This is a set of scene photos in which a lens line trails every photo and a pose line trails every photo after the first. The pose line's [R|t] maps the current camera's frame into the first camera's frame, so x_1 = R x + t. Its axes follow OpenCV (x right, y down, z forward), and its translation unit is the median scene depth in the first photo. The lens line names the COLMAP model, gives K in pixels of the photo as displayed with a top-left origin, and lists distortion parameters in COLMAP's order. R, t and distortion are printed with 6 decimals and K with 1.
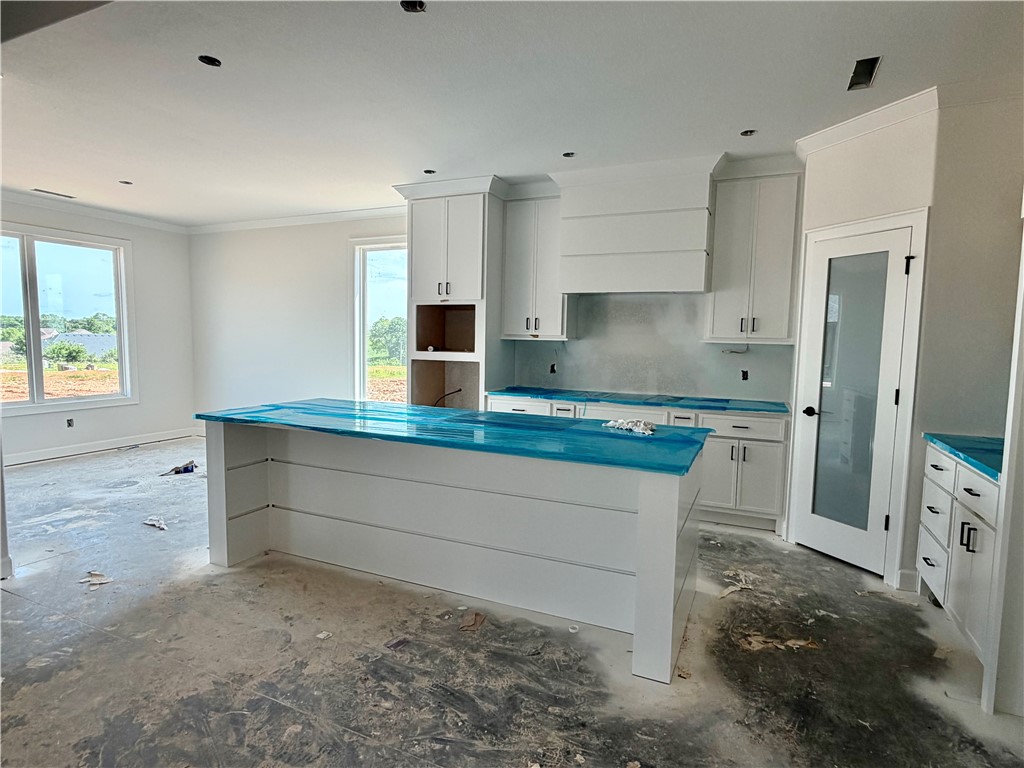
lens RADIAL K [[557.3, 0, 509.5], [0, 557.3, 384.6], [0, 0, 1]] dist [-0.001927, 0.000658]
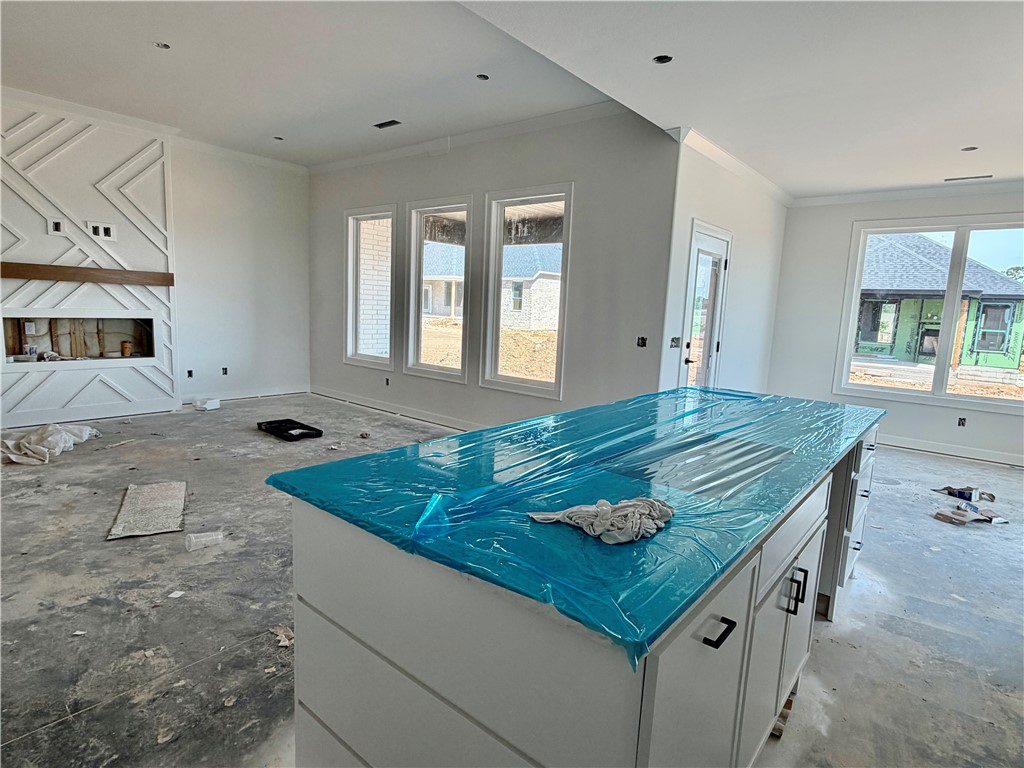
lens RADIAL K [[557.3, 0, 514.9], [0, 557.3, 386.1], [0, 0, 1]] dist [-0.001927, 0.000658]
pose [[-0.258852, 0.112591, -0.959333, 0.938461], [-0.130008, 0.980085, 0.150106, -0.104094], [0.957128, 0.163576, -0.239059, 1.537298]]
